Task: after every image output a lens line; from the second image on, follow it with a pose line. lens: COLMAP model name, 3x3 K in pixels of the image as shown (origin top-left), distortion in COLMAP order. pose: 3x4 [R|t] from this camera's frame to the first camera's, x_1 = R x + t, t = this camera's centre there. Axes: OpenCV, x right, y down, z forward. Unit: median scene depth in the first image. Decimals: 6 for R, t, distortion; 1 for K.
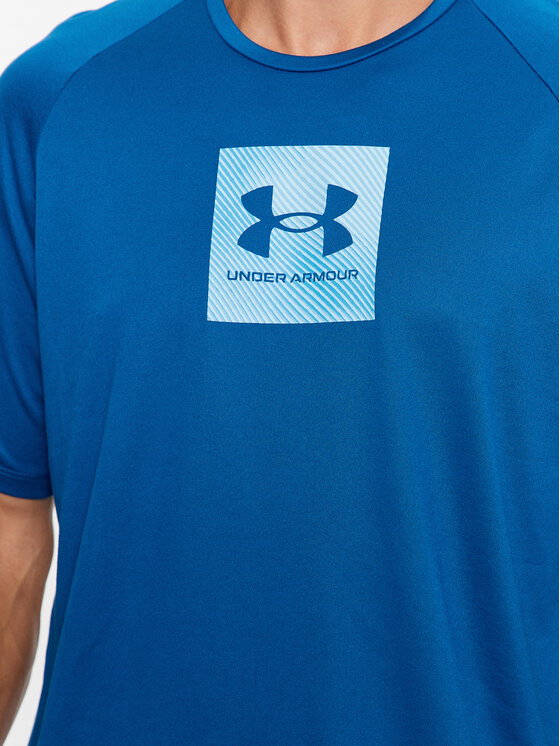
lens RADIAL K [[2007.7, 0, 278.5], [0, 2007.7, 372.6], [0, 0, 1]] dist [0.147571, 0.000000]
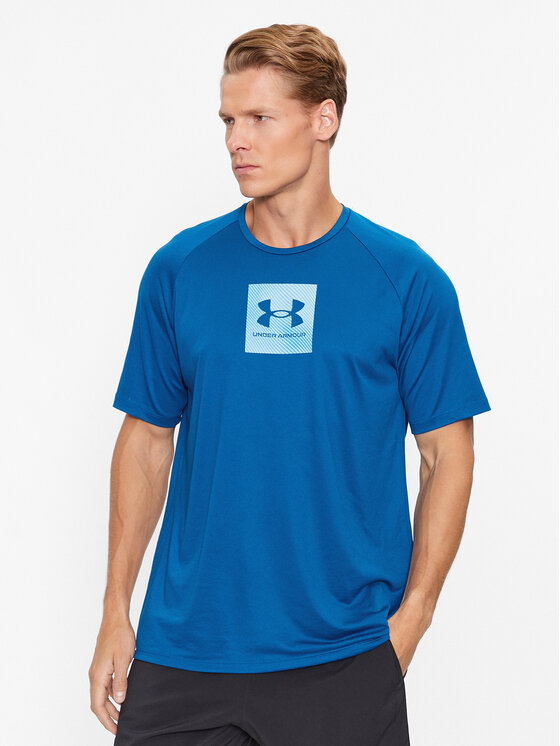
lens RADIAL K [[1482.2, 0, 279.5], [0, 1482.2, 373.0], [0, 0, 1]] dist [-0.447454, 0.000000]
pose [[0.997953, 0.007647, 0.063487, -0.107072], [-0.002712, 0.996992, -0.077456, 0.138809], [-0.063889, 0.077125, 0.994972, -0.807914]]
